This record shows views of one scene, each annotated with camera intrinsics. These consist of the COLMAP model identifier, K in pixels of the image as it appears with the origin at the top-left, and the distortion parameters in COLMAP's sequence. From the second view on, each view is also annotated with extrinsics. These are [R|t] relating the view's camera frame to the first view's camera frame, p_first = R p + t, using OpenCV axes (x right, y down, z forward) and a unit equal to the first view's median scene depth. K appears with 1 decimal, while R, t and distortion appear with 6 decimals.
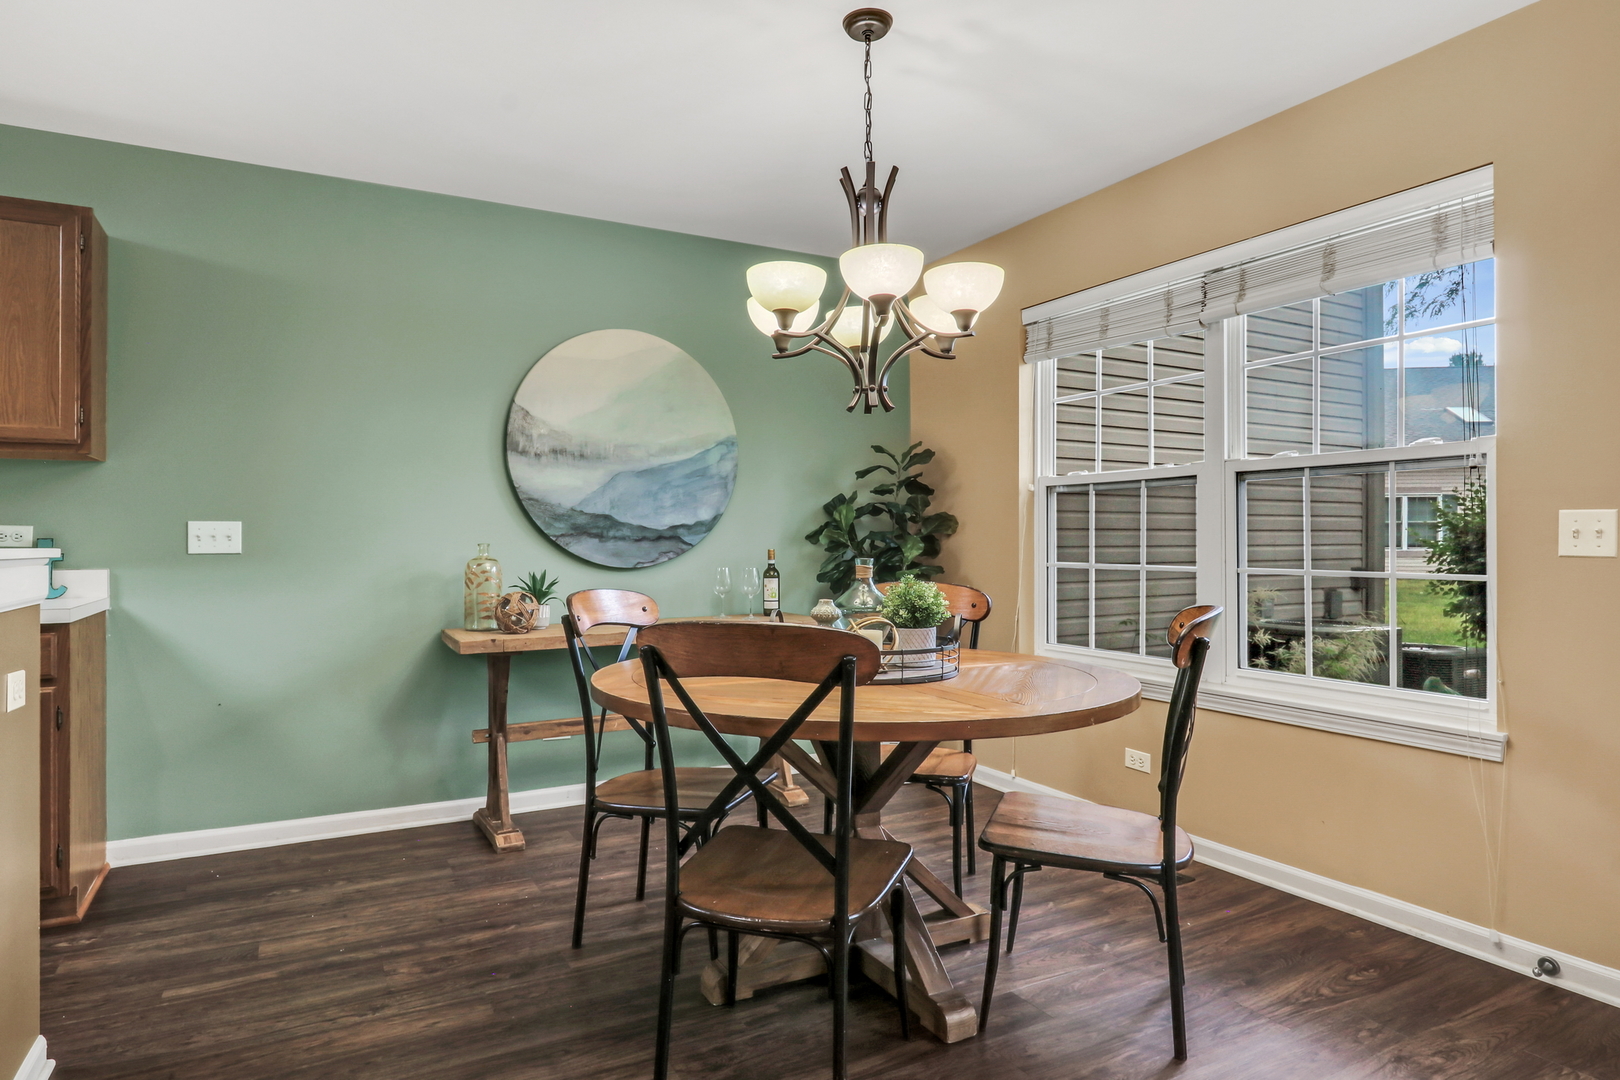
lens RADIAL K [[946.0, 0, 802.8], [0, 946.0, 533.3], [0, 0, 1]] dist [-0.014617, 0.006729]
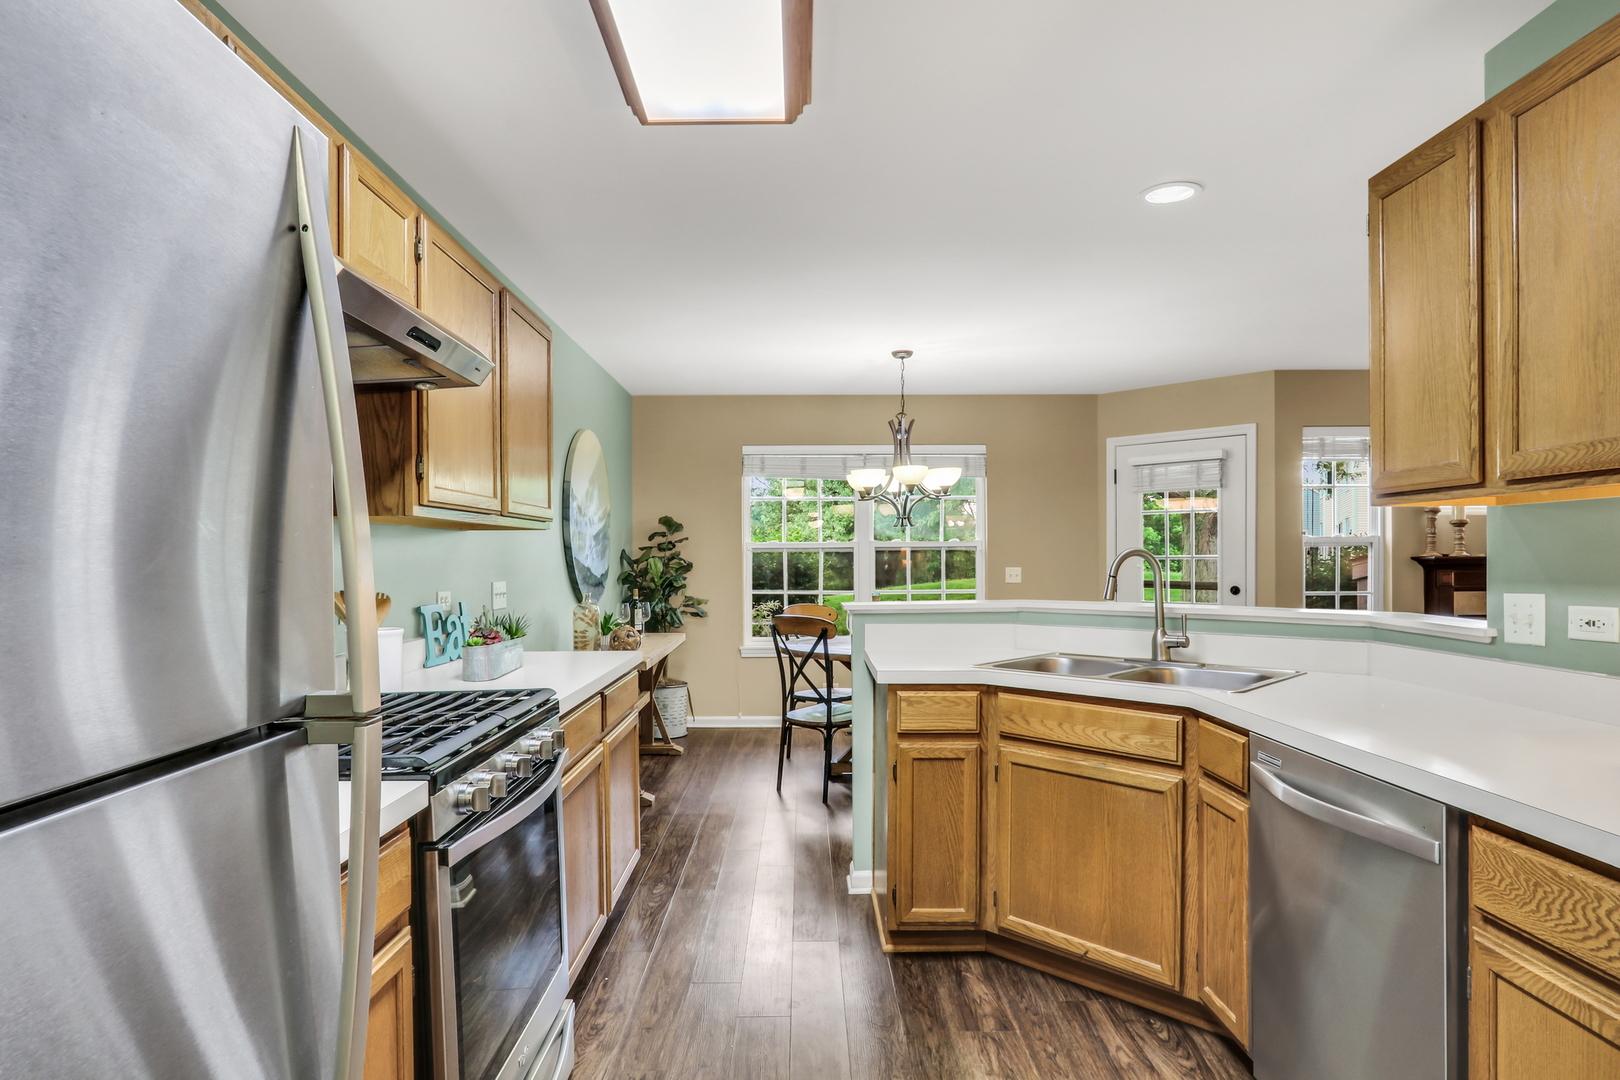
lens RADIAL K [[905.6, 0, 805.5], [0, 905.6, 543.8], [0, 0, 1]] dist [-0.017490, 0.003961]
pose [[0.478839, 0.010284, 0.877843, -1.285363], [-0.000551, 0.999935, -0.011414, -0.042366], [-0.877903, 0.004981, 0.478813, 0.116186]]
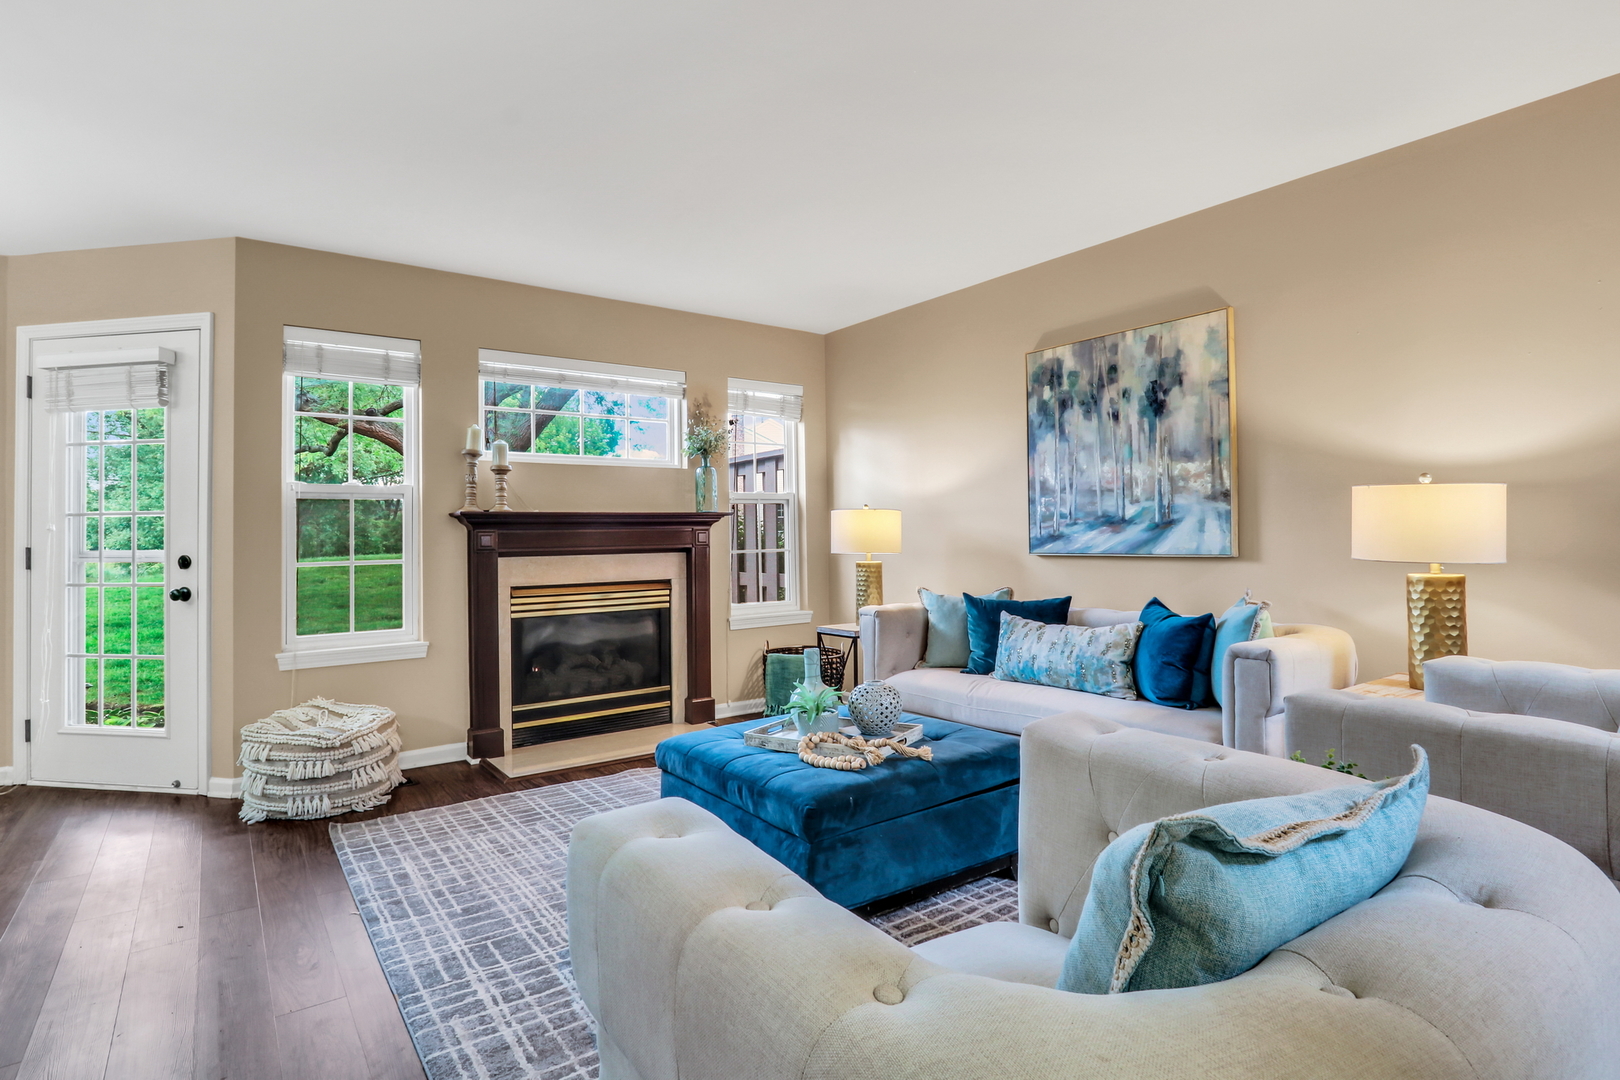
lens RADIAL K [[817.2, 0, 806.1], [0, 817.2, 522.6], [0, 0, 1]] dist [-0.024020, 0.006825]
pose [[-0.131666, 0.018673, 0.991118, -0.540890], [0.006802, 0.999816, -0.017933, -0.001815], [-0.991271, 0.004380, -0.131769, -0.401232]]
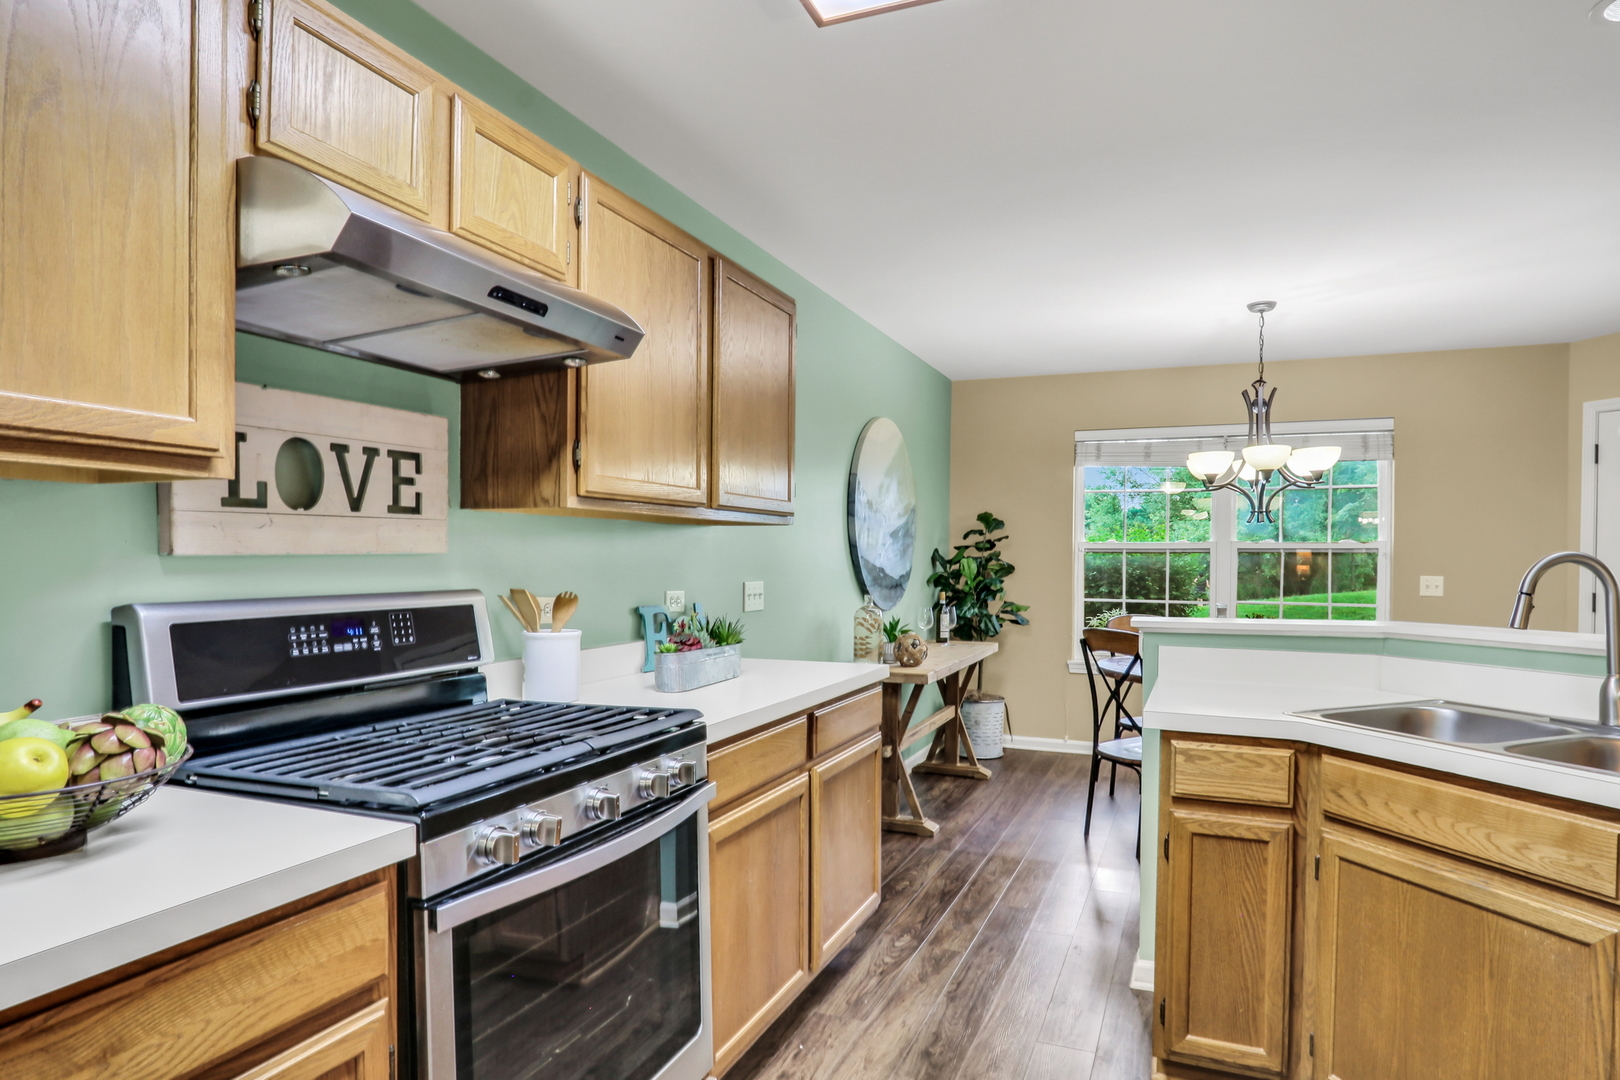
lens RADIAL K [[946.0, 0, 814.3], [0, 946.0, 554.5], [0, 0, 1]] dist [-0.014617, 0.006729]
pose [[0.773340, 0.007147, 0.633951, -1.145426], [-0.011114, 0.999936, 0.002284, -0.042395], [-0.633894, -0.008813, 0.773369, 0.101203]]
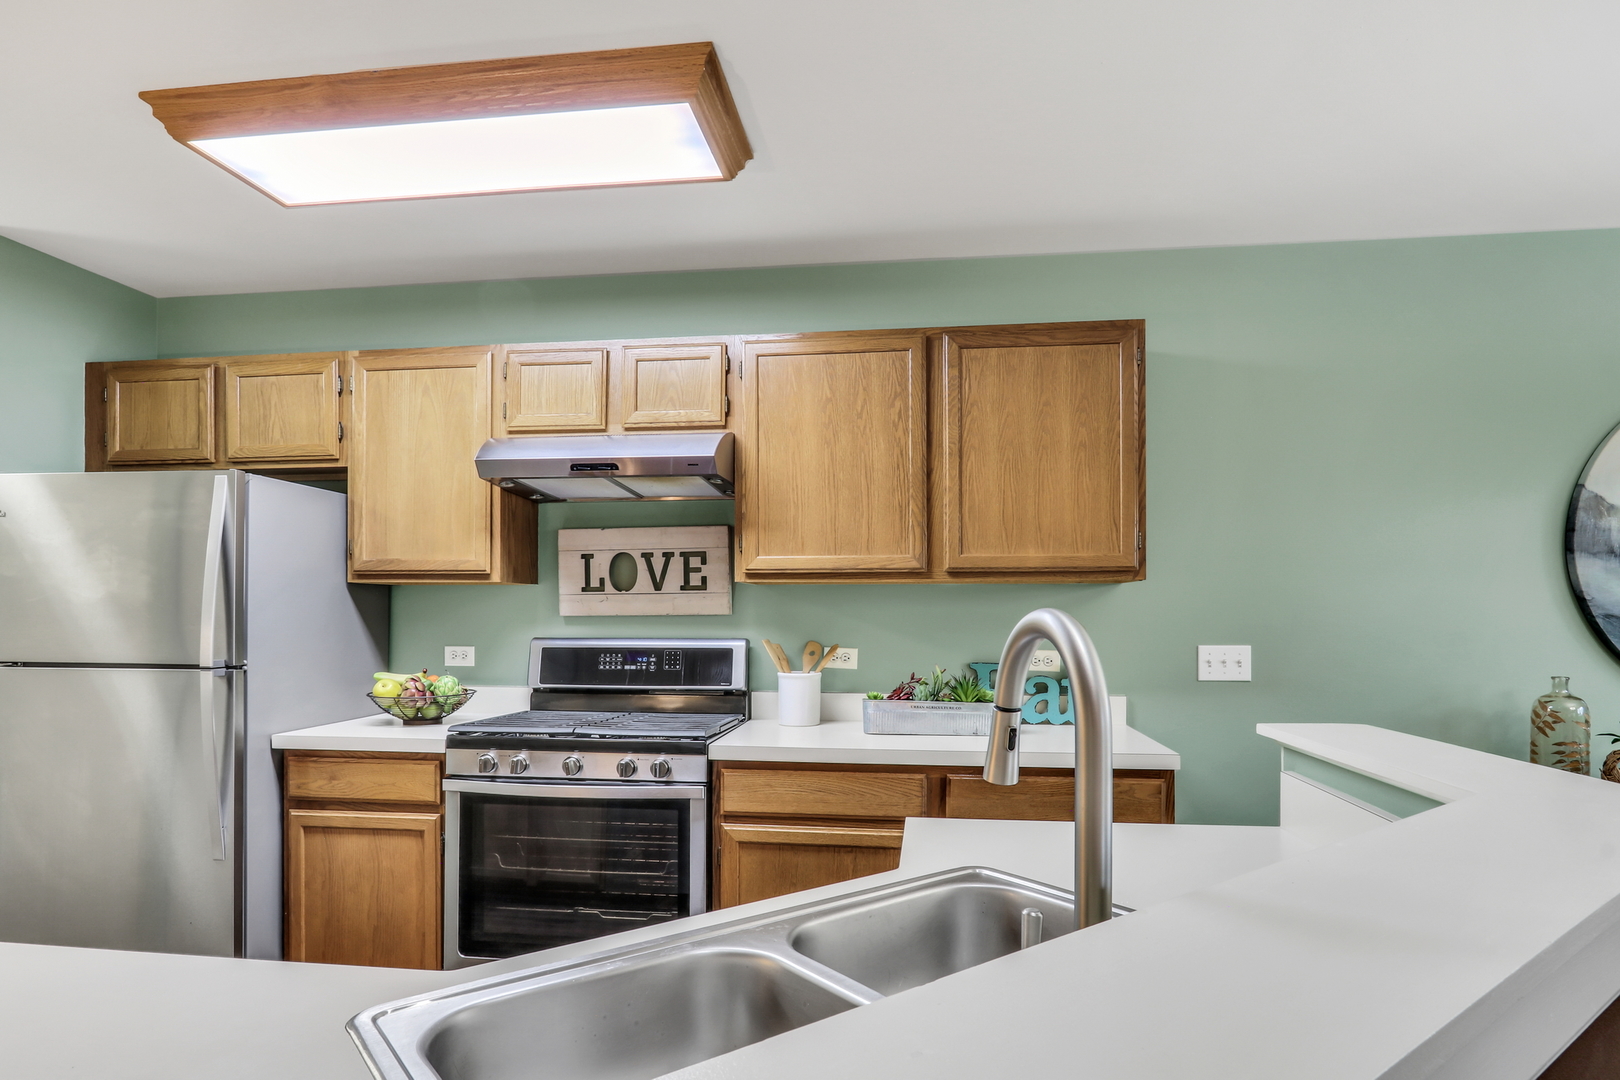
lens RADIAL K [[905.6, 0, 784.7], [0, 905.6, 603.1], [0, 0, 1]] dist [-0.017490, 0.003961]
pose [[0.801371, -0.002626, -0.598162, -0.404714], [0.002258, 0.999997, -0.001365, -0.048623], [0.598163, -0.000257, 0.801374, 0.044174]]
